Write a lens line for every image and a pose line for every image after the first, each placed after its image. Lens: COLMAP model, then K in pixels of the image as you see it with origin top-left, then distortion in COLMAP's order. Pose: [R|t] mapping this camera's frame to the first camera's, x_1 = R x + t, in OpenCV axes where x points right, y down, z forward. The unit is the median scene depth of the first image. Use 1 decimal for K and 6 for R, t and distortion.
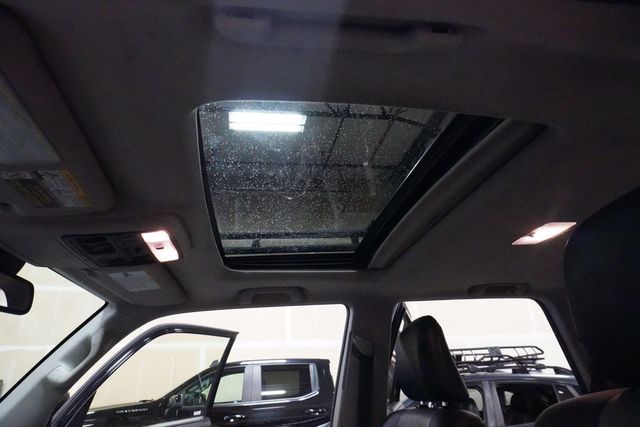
lens RADIAL K [[432.2, 0, 319.5], [0, 432.2, 216.4], [0, 0, 1]] dist [-0.038413, -0.000397]
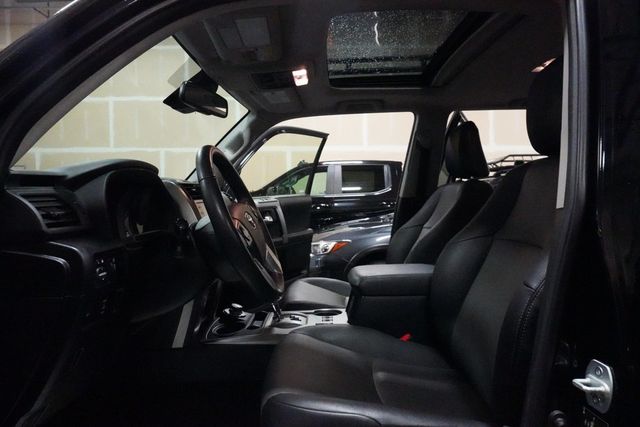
lens RADIAL K [[432.2, 0, 319.5], [0, 432.2, 216.4], [0, 0, 1]] dist [-0.038413, -0.000397]
pose [[0.985592, 0.043615, -0.163423, 0.004430], [0.029979, 0.905841, 0.422556, -0.080670], [0.166465, -0.421366, 0.891482, -0.397047]]
